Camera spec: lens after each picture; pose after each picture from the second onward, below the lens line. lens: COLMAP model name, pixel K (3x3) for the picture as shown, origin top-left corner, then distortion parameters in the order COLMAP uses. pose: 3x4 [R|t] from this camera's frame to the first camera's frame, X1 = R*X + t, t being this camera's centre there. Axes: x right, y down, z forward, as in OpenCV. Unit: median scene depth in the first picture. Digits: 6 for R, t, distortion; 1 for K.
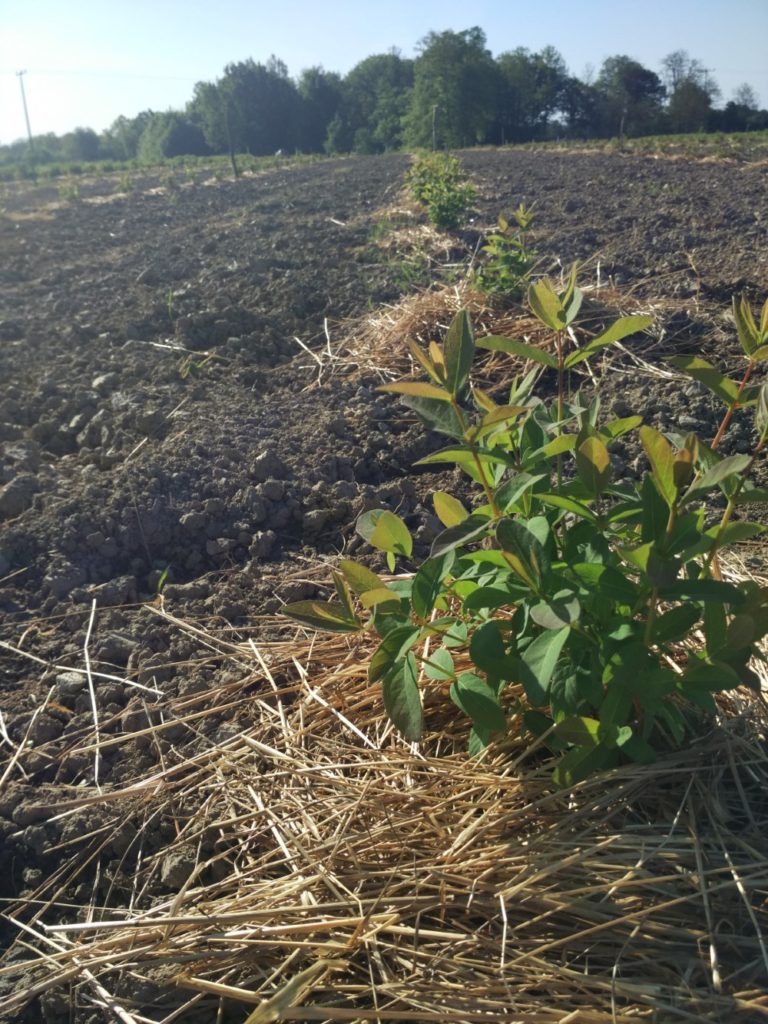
lens RADIAL K [[900.2, 0, 384.0], [0, 900.2, 512.0], [0, 0, 1]] dist [0.045084, -0.156772]
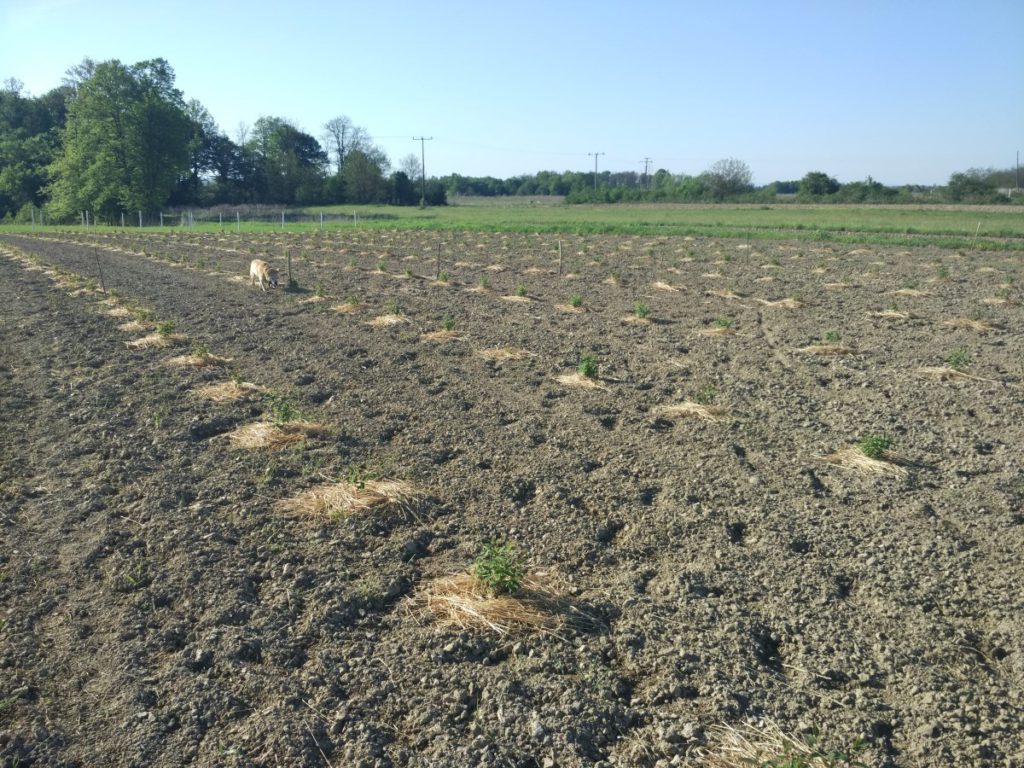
lens RADIAL K [[900.2, 0, 512.0], [0, 900.2, 384.0], [0, 0, 1]] dist [0.045084, -0.156772]
pose [[0.853129, -0.047778, 0.519507, -0.029121], [0.145020, 0.978270, -0.148180, -0.066761], [-0.501138, 0.201756, 0.841520, 0.154112]]
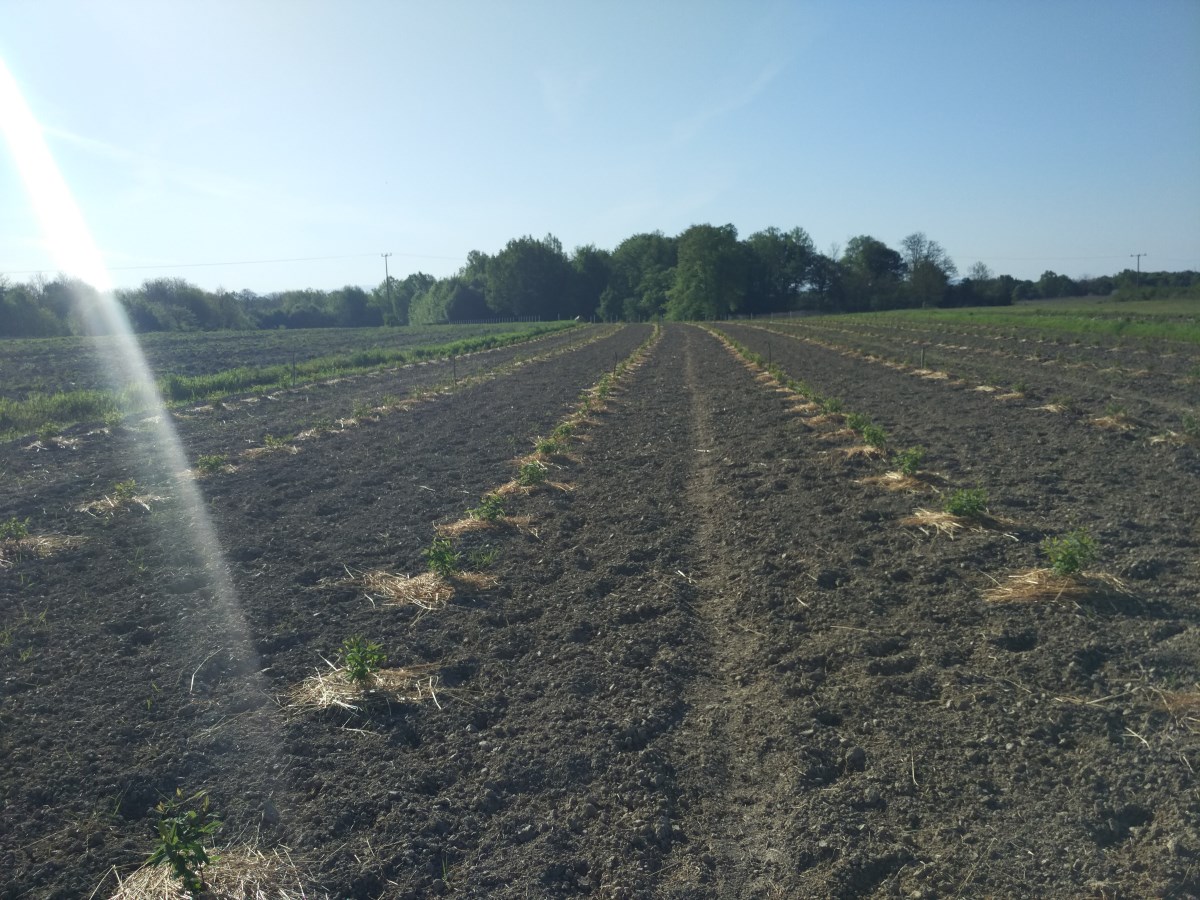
lens RADIAL K [[1054.9, 0, 600.0], [0, 1054.9, 450.0], [0, 0, 1]] dist [0.045084, -0.156772]
pose [[0.999364, 0.025195, -0.025230, -0.017650], [-0.030667, 0.968352, -0.247697, 0.072225], [0.018191, 0.248313, 0.968509, -0.189902]]
